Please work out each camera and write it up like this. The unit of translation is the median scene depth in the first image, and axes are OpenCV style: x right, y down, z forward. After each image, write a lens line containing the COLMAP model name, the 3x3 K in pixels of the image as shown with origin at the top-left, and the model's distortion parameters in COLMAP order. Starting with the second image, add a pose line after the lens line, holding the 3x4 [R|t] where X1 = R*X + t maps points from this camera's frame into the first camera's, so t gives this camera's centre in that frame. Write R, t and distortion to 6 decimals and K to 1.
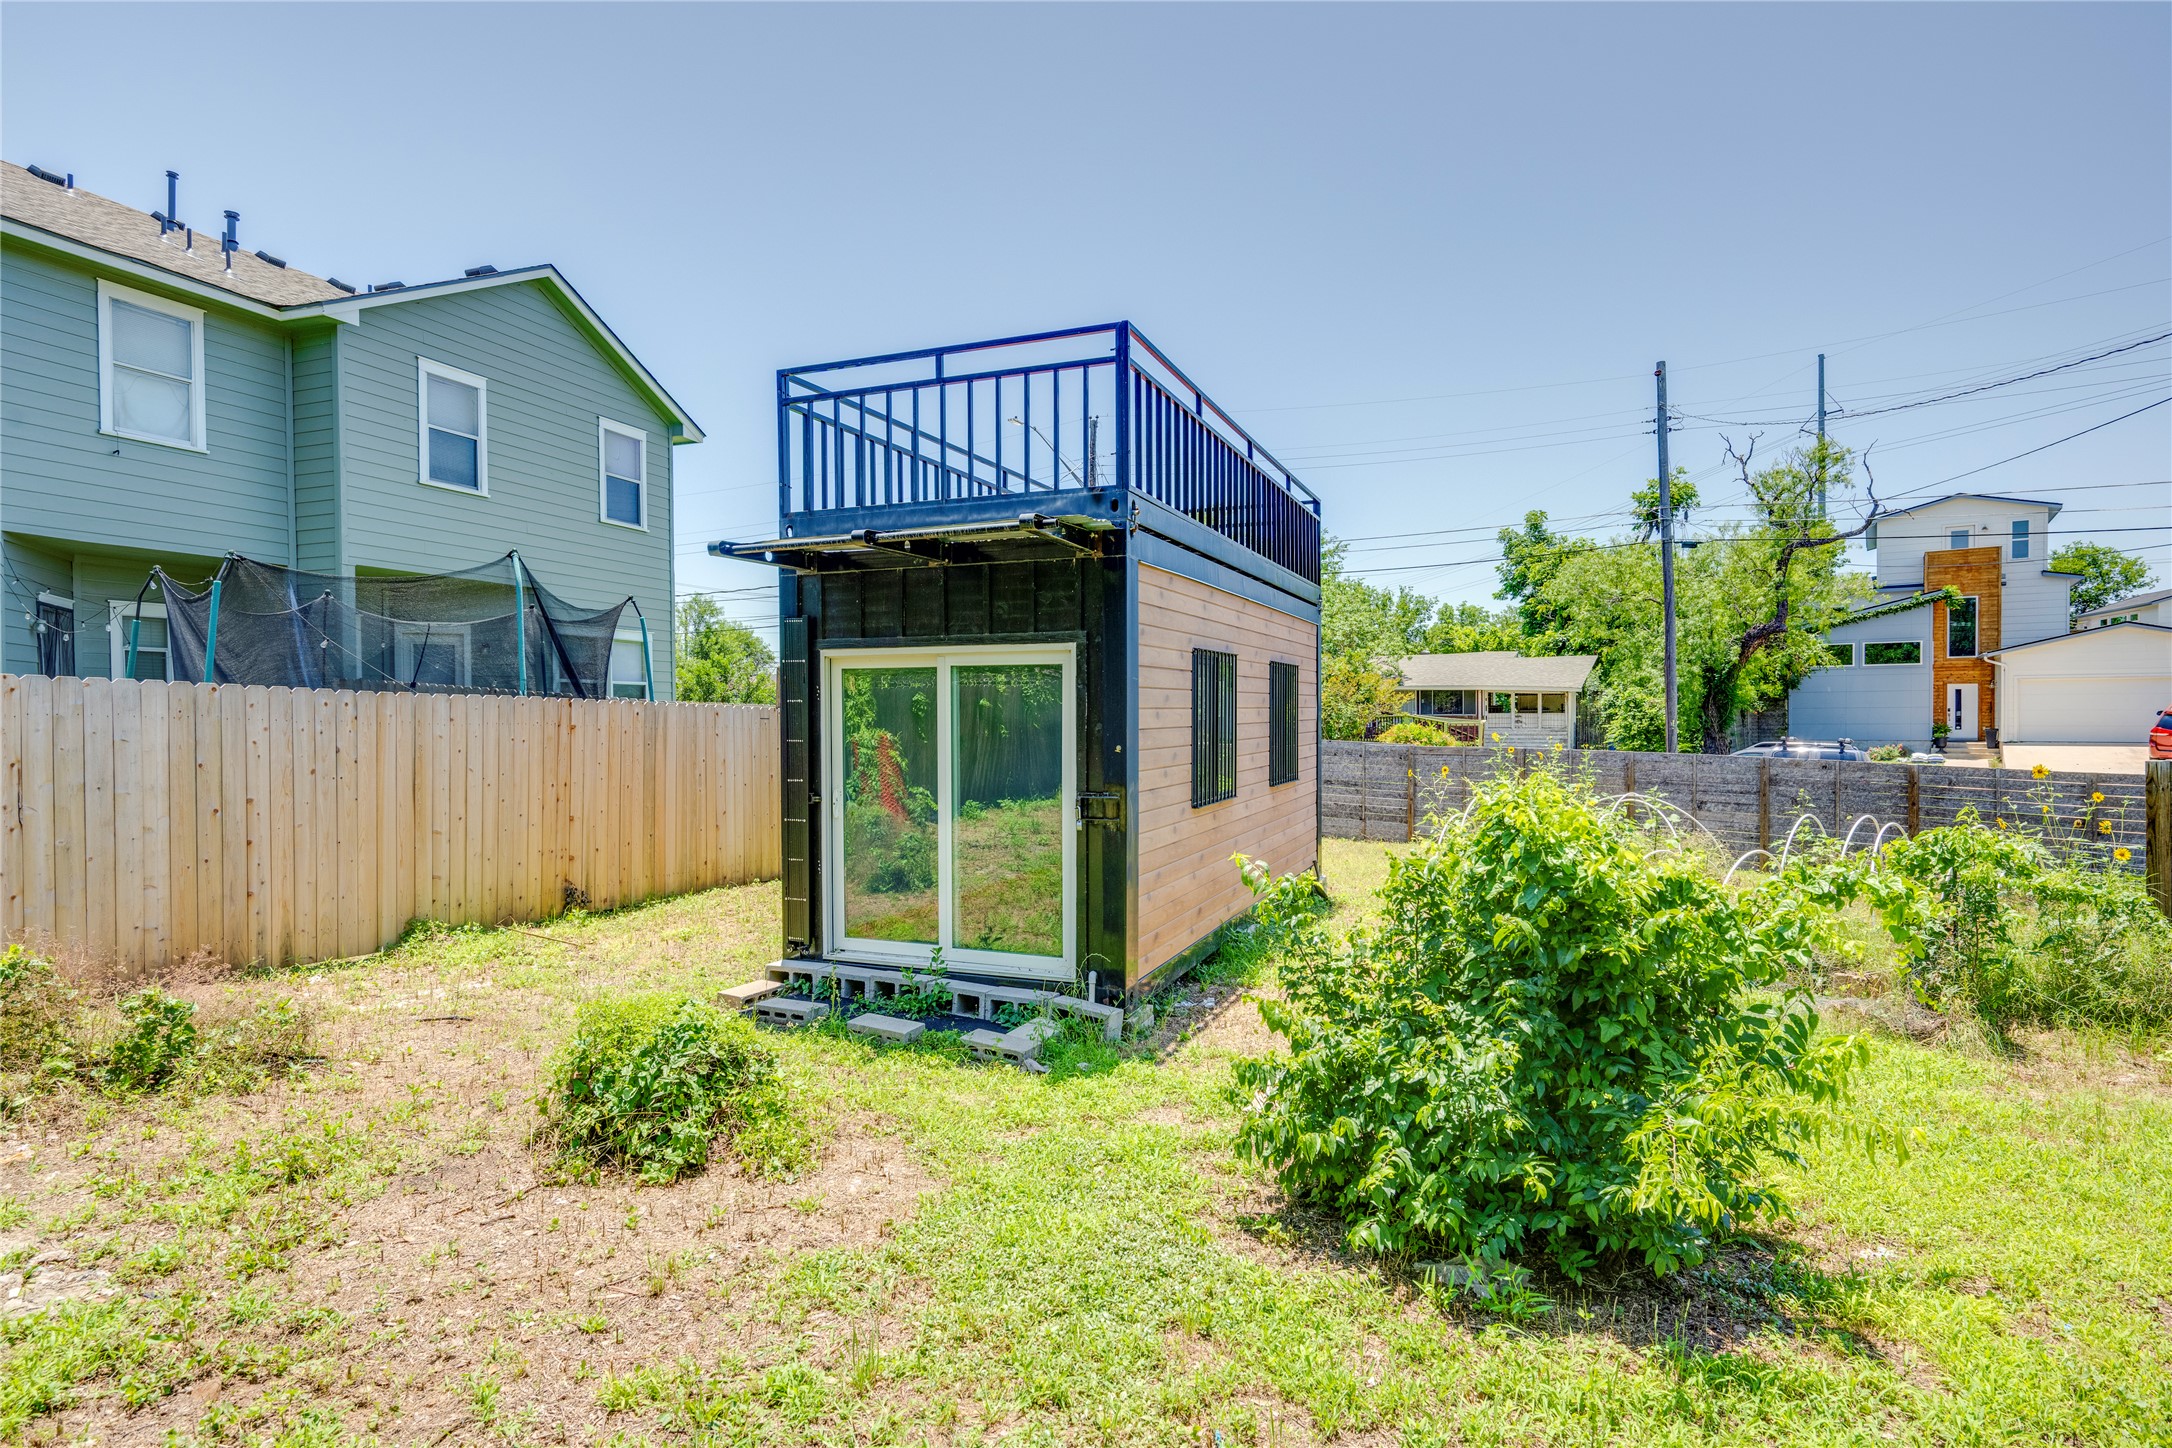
lens RADIAL K [[1129.4, 0, 1071.3], [0, 1129.4, 740.0], [0, 0, 1]] dist [0.000434, 0.000579]
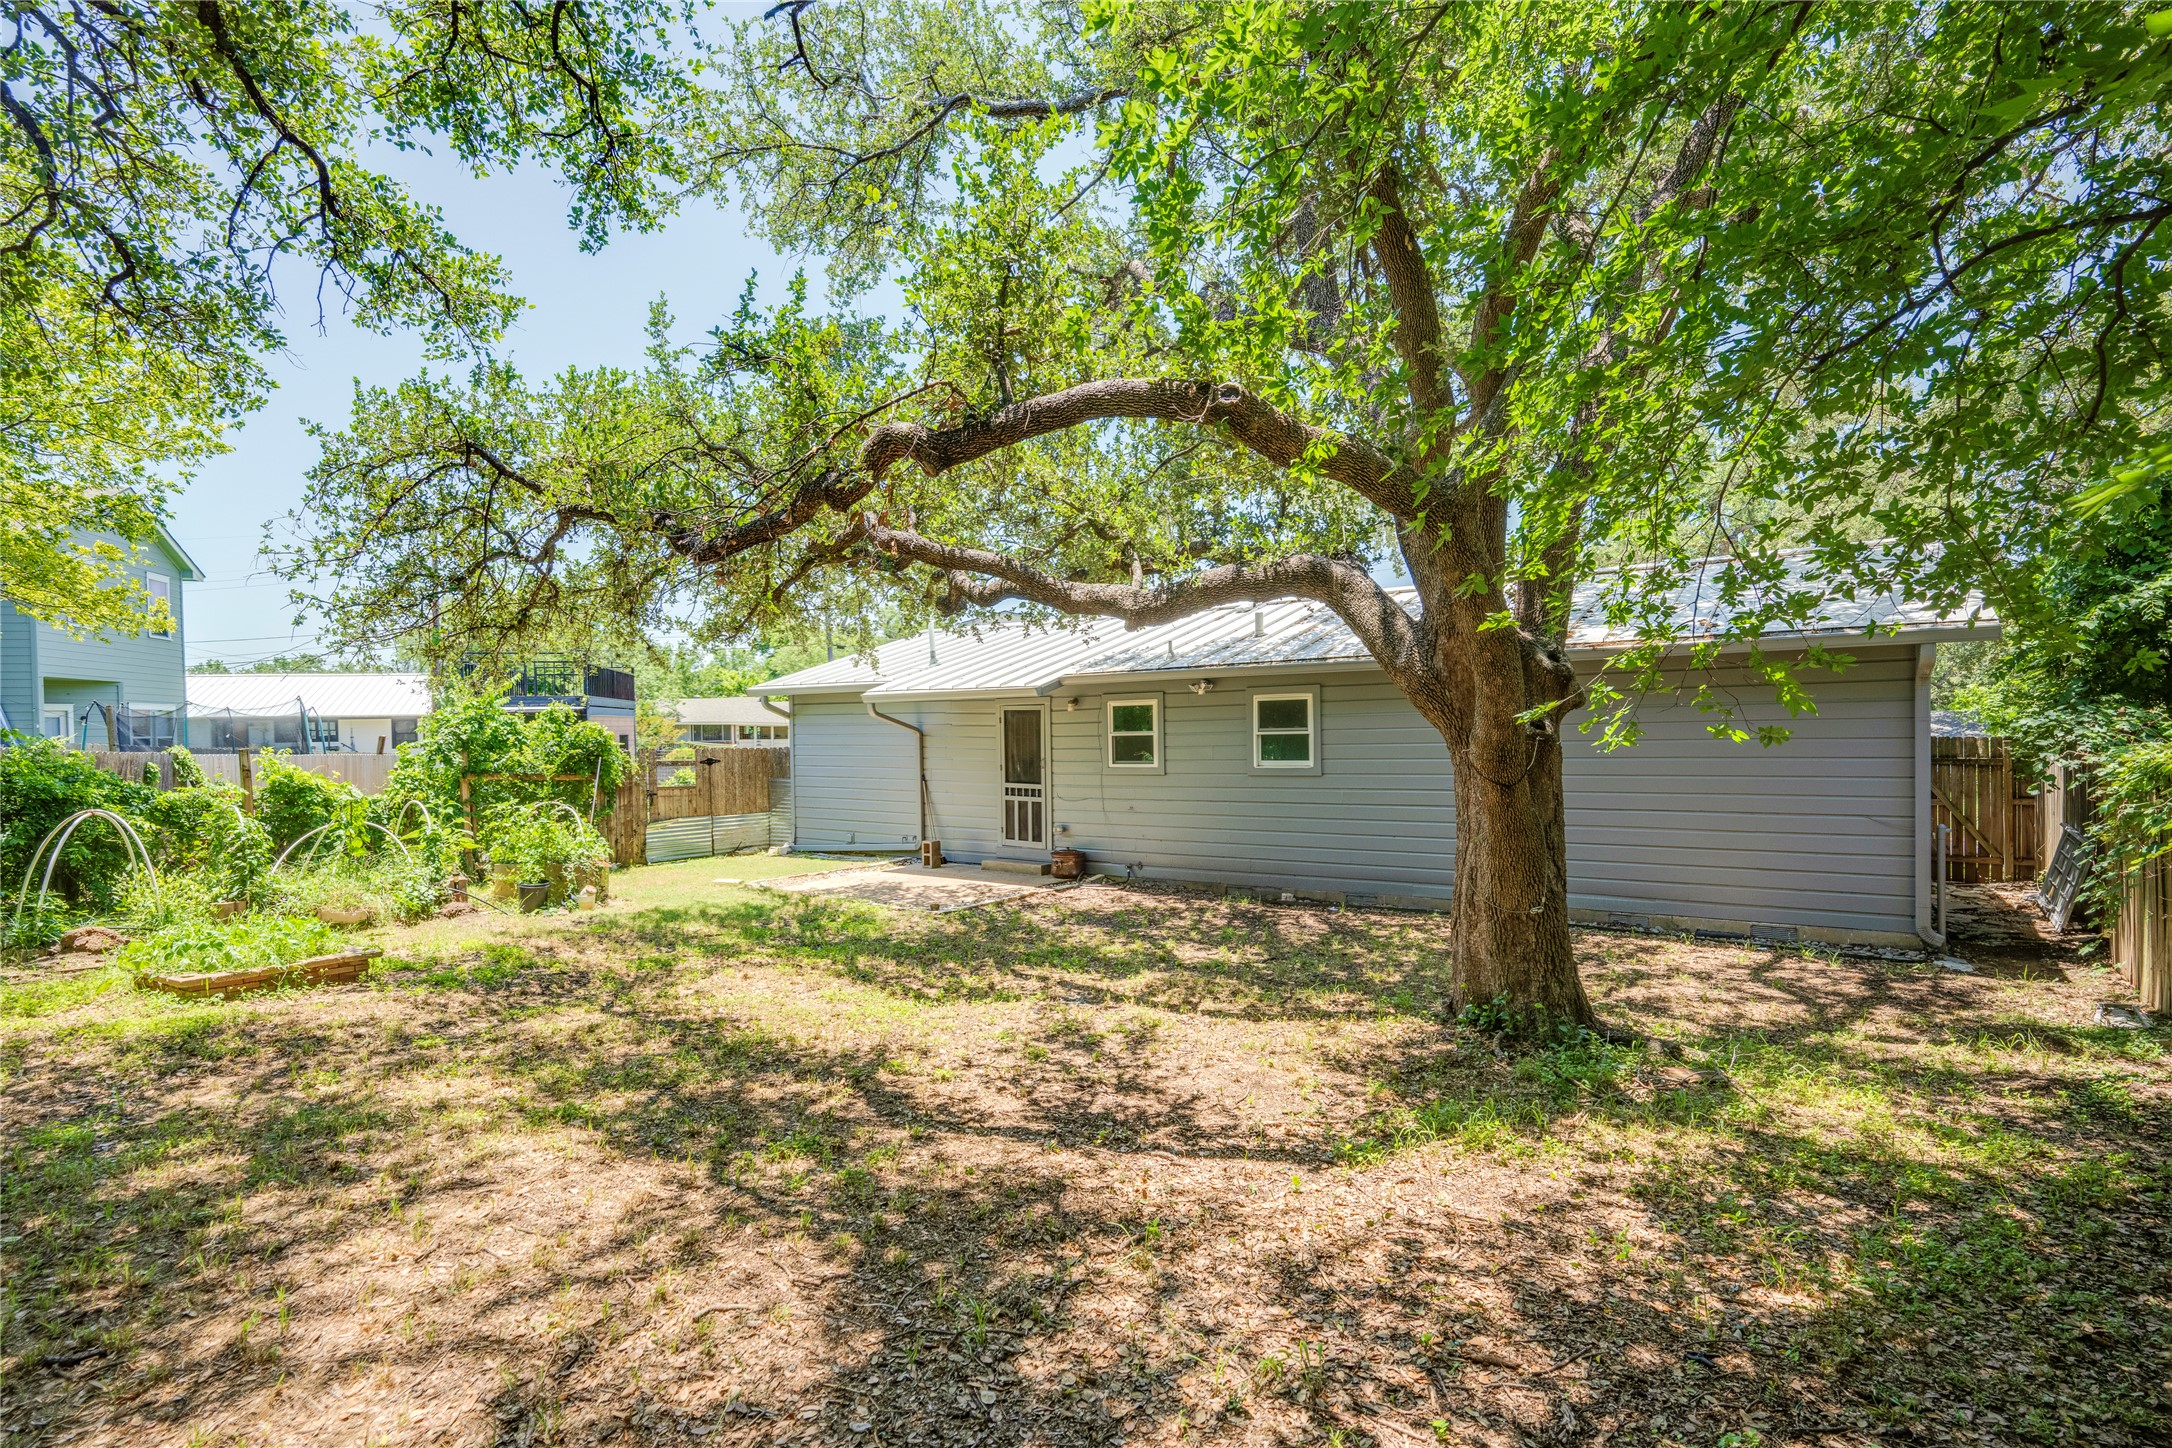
lens RADIAL K [[1129.4, 0, 1067.1], [0, 1129.4, 732.3], [0, 0, 1]] dist [0.000434, 0.000579]
pose [[0.818730, -0.012972, 0.574033, -0.558368], [0.025166, 0.999595, -0.013305, -0.014027], [-0.573628, 0.025339, 0.818724, -1.998468]]
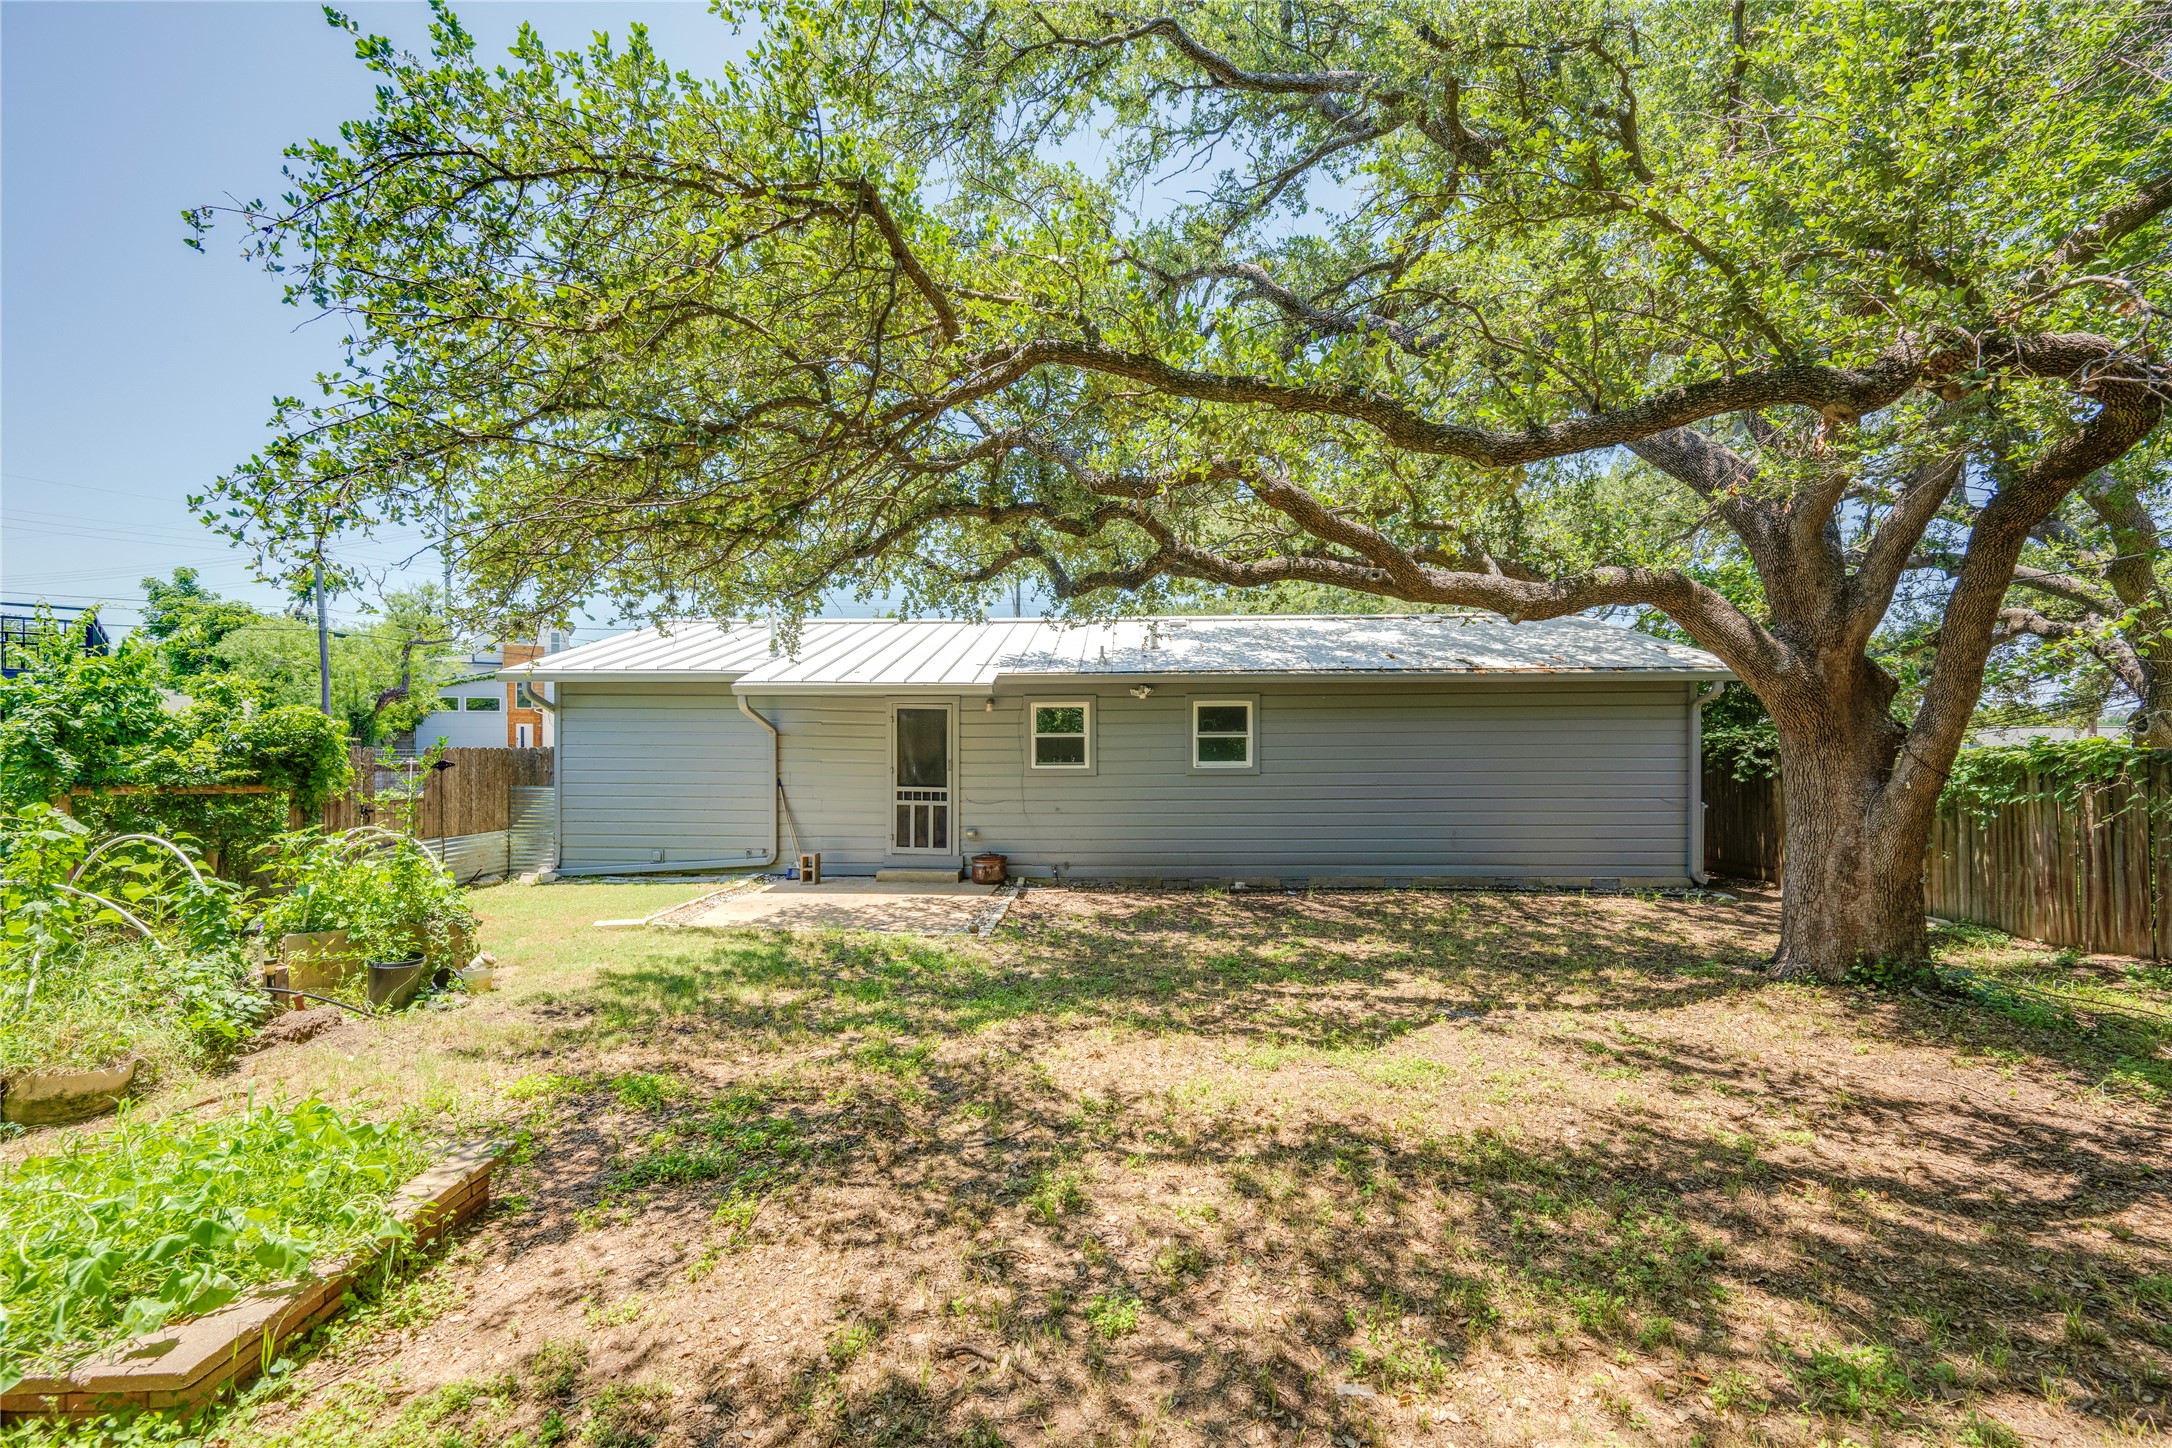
lens RADIAL K [[905.4, 0, 1130.9], [0, 905.4, 730.1], [0, 0, 1]] dist [-0.000673, -0.001384]
pose [[0.341882, 0.006876, 0.939718, -0.738972], [0.018021, 0.999741, -0.013871, -0.018631], [-0.939570, 0.021677, 0.341670, -1.322582]]
